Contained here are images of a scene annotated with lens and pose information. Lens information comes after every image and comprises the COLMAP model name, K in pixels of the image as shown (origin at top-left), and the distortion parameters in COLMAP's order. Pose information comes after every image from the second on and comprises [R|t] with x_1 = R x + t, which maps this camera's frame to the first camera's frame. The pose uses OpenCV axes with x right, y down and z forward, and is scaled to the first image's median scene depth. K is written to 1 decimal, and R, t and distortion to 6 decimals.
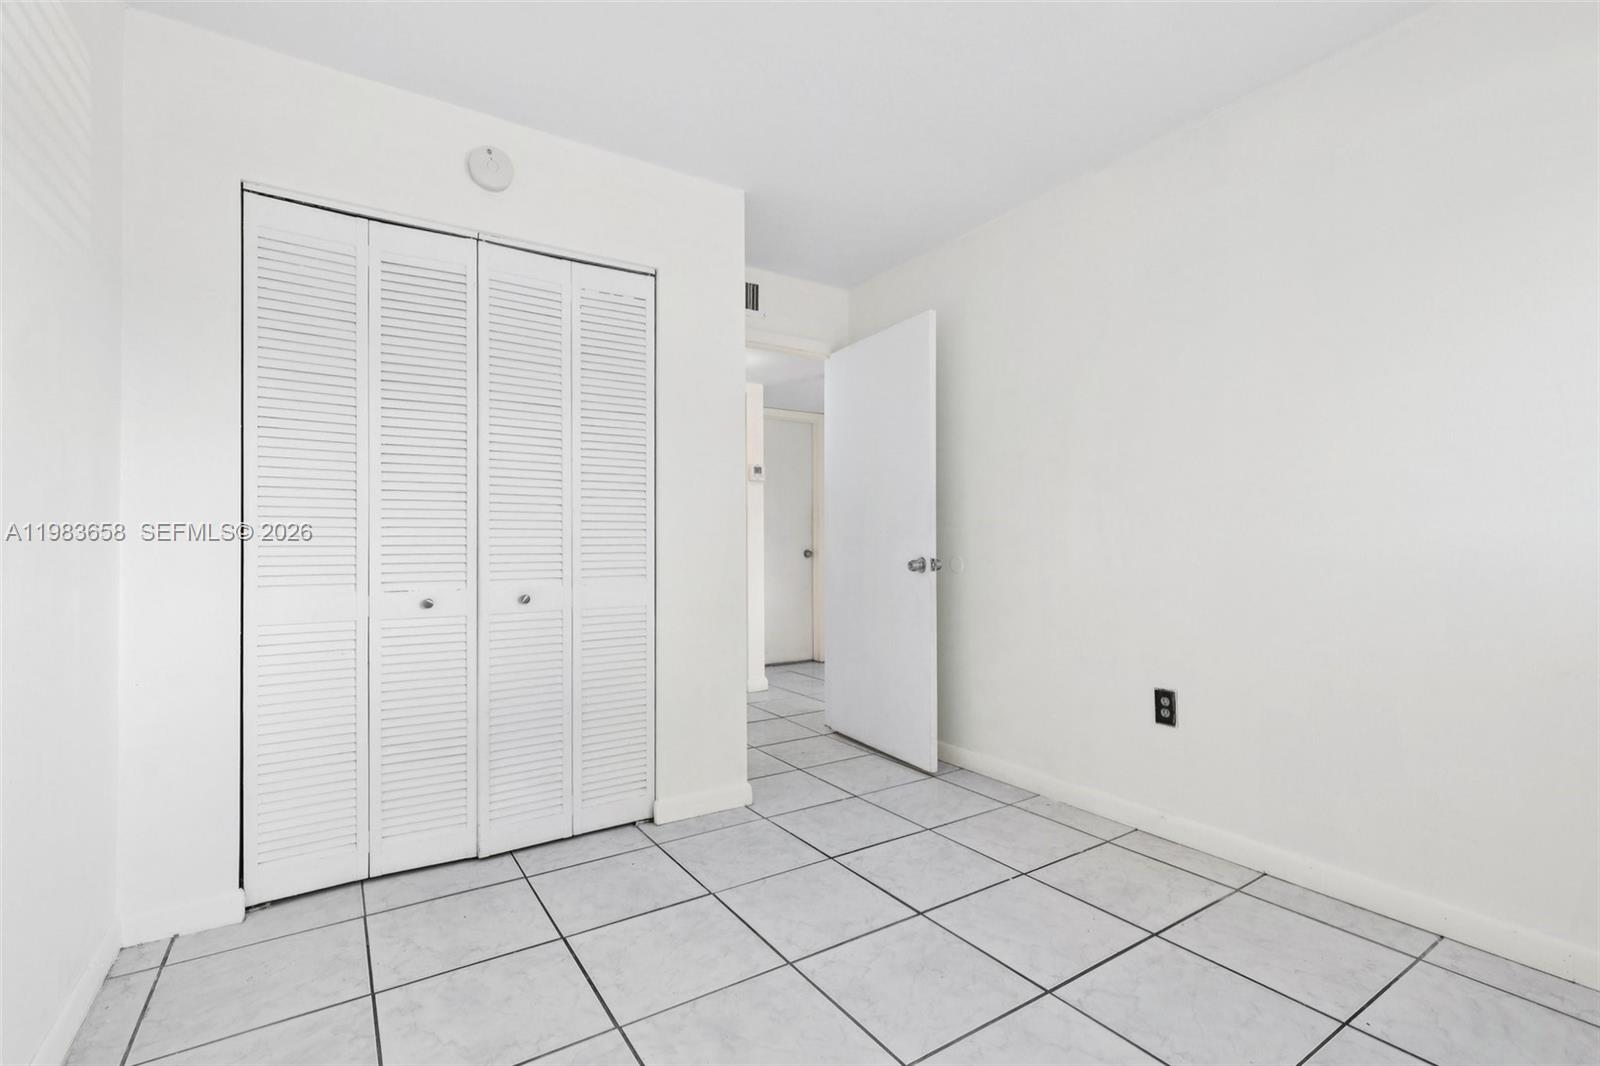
lens RADIAL K [[729.0, 0, 809.7], [0, 729.0, 535.4], [0, 0, 1]] dist [0.000388, -0.000550]
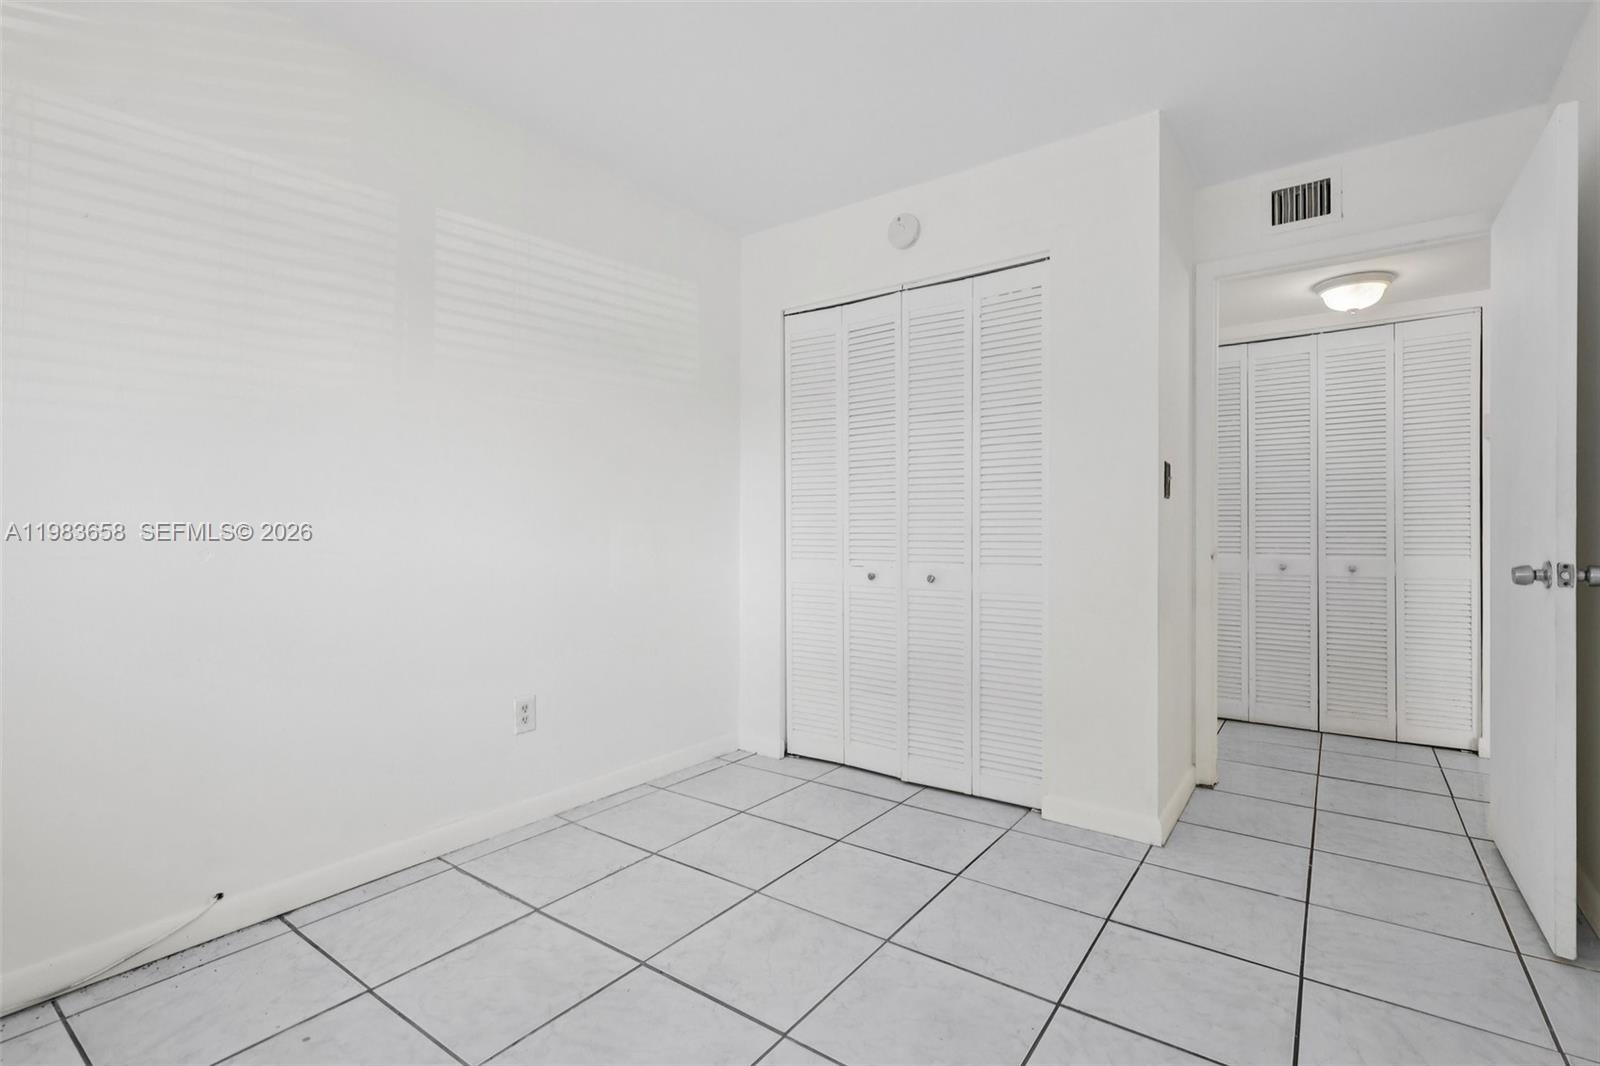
lens RADIAL K [[729.0, 0, 811.6], [0, 729.0, 531.1], [0, 0, 1]] dist [0.000388, -0.000550]
pose [[0.357773, 0.002808, -0.933804, 0.652926], [0.004365, 0.999980, 0.004679, 0.003213], [0.933798, -0.005751, 0.357754, 0.391875]]
